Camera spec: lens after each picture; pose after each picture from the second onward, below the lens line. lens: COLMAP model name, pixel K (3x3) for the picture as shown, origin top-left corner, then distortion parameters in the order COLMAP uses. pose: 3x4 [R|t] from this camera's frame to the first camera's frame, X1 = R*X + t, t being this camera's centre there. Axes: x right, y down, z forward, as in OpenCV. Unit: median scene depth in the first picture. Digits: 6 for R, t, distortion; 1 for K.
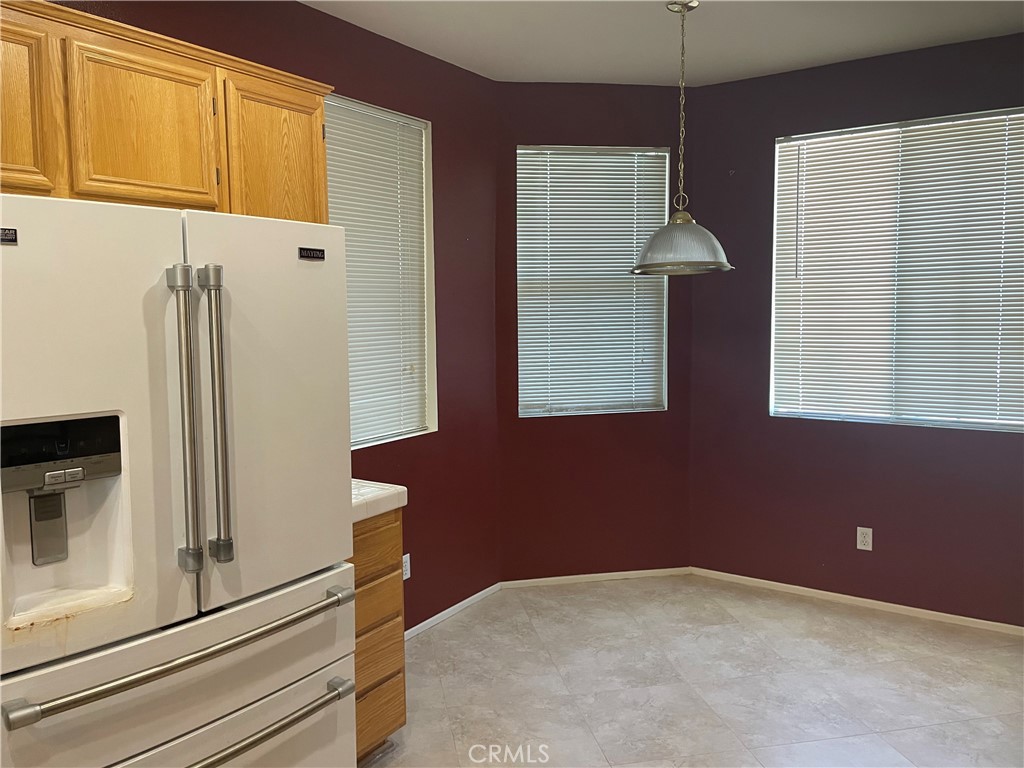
lens RADIAL K [[791.4, 0, 507.2], [0, 791.4, 368.8], [0, 0, 1]] dist [0.072017, -0.096967]
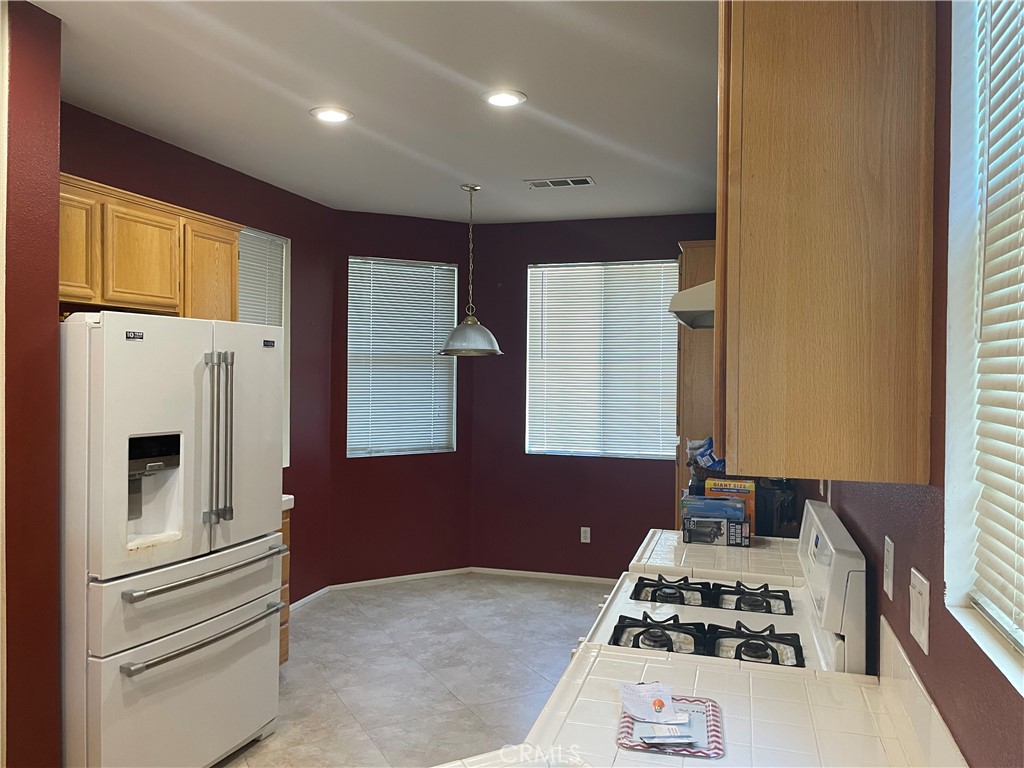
lens RADIAL K [[791.4, 0, 507.2], [0, 791.4, 368.8], [0, 0, 1]] dist [0.072017, -0.096967]
pose [[0.957114, 0.022183, 0.288860, -0.144545], [0.001657, 0.996629, -0.082027, 0.028910], [-0.289706, 0.078987, 0.953851, -0.446353]]
